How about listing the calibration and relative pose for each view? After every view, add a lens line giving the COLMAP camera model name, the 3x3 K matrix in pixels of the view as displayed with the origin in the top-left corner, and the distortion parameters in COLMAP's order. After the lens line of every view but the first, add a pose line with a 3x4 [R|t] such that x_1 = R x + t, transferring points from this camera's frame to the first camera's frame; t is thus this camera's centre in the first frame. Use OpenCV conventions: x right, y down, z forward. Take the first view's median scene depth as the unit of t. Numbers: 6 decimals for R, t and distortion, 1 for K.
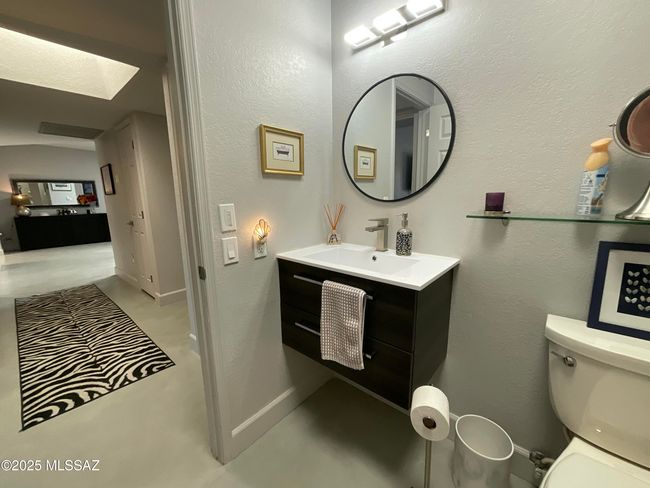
lens RADIAL K [[264.9, 0, 327.6], [0, 264.9, 242.0], [0, 0, 1]] dist [0.001237, 0.000476]
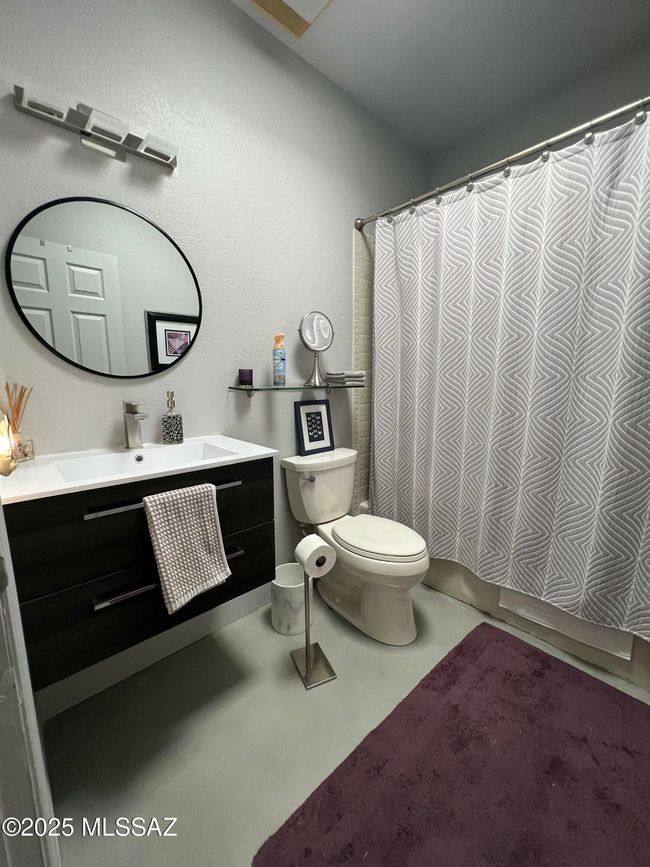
lens RADIAL K [[353.4, 0, 327.0], [0, 353.4, 431.1], [0, 0, 1]] dist [-0.002015, 0.000867]
pose [[0.109089, -0.137424, 0.984487, -0.860054], [0.183362, 0.976184, 0.115947, -0.033782], [-0.976974, 0.167869, 0.131689, 0.485814]]
